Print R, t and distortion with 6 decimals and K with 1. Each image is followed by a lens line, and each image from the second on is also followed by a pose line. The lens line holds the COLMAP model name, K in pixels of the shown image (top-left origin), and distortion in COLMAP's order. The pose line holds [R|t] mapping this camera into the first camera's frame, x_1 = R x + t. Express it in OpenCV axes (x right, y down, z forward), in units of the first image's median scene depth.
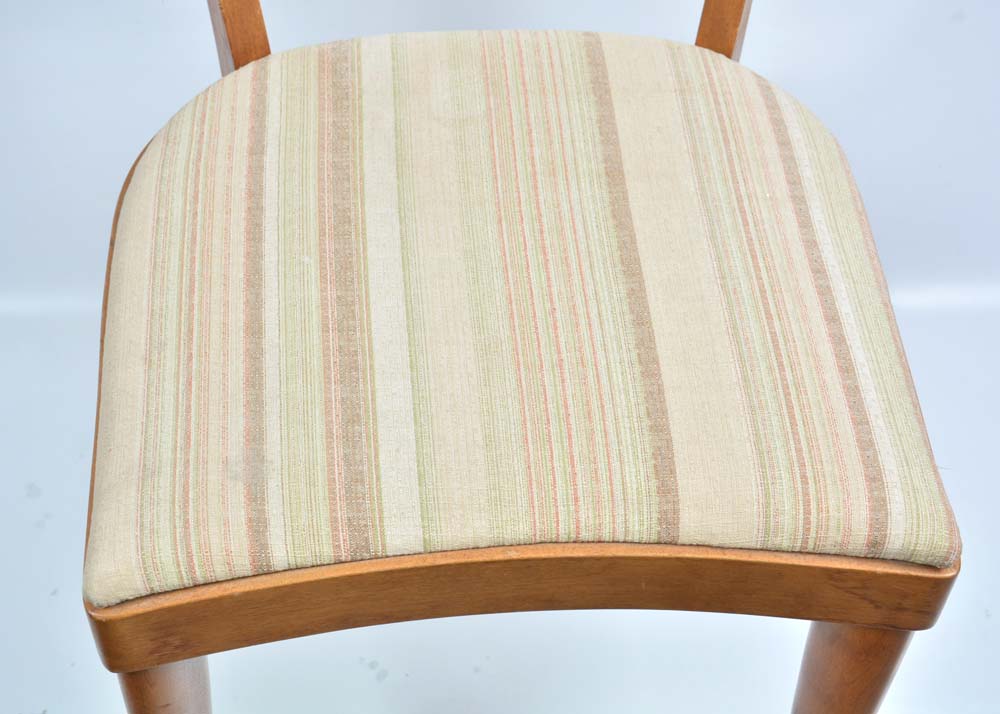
lens RADIAL K [[1715.9, 0, 498.5], [0, 1715.9, 357.1], [0, 0, 1]] dist [-0.041204, 0.000000]
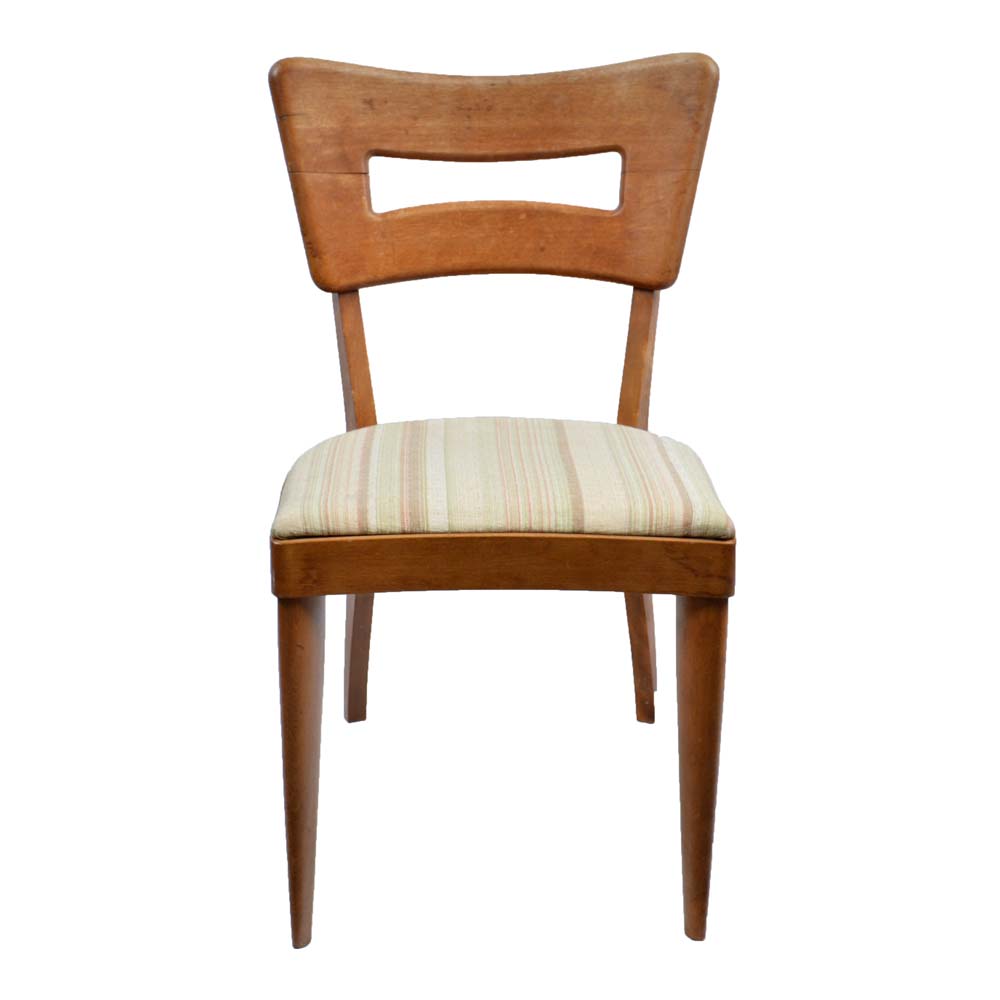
lens RADIAL K [[2181.3, 0, 503.3], [0, 2181.3, 496.3], [0, 0, 1]] dist [0.048564, 0.000000]
pose [[0.998654, -0.010278, -0.050847, 0.138756], [-0.021410, 0.811144, -0.584454, 1.478525], [0.047252, 0.584756, 0.809832, -0.964401]]
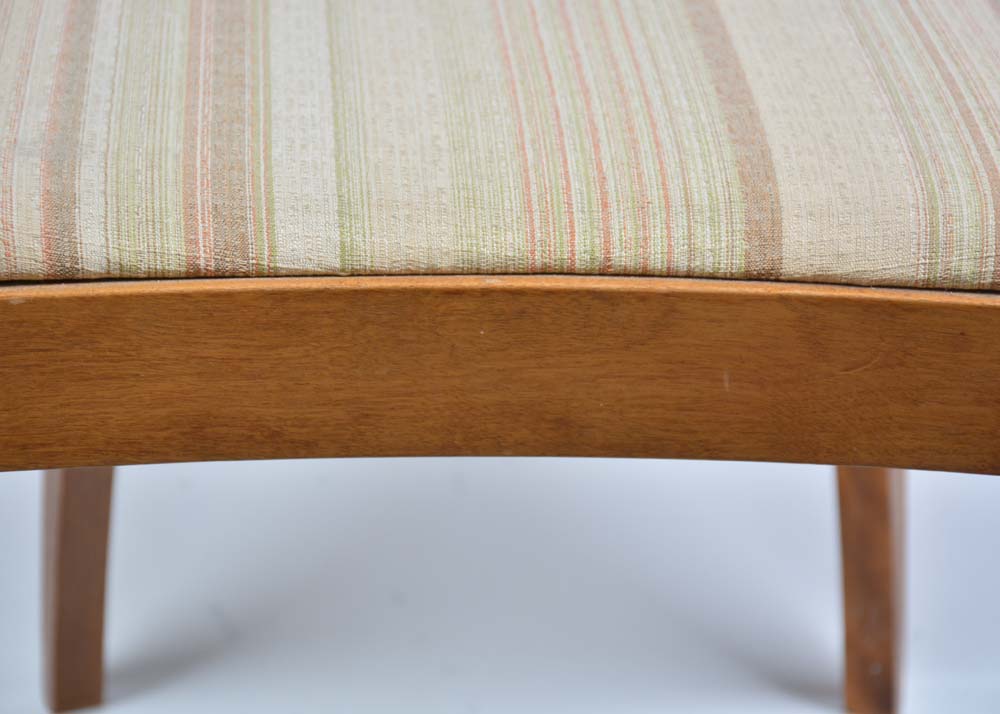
lens RADIAL K [[3733.7, 0, 499.7], [0, 3733.7, 358.3], [0, 0, 1]] dist [-0.059649, 0.000000]
pose [[0.999579, 0.003626, -0.028795, 0.046301], [-0.017386, 0.869233, -0.494096, 0.756871], [0.023238, 0.494389, 0.868930, -0.080716]]
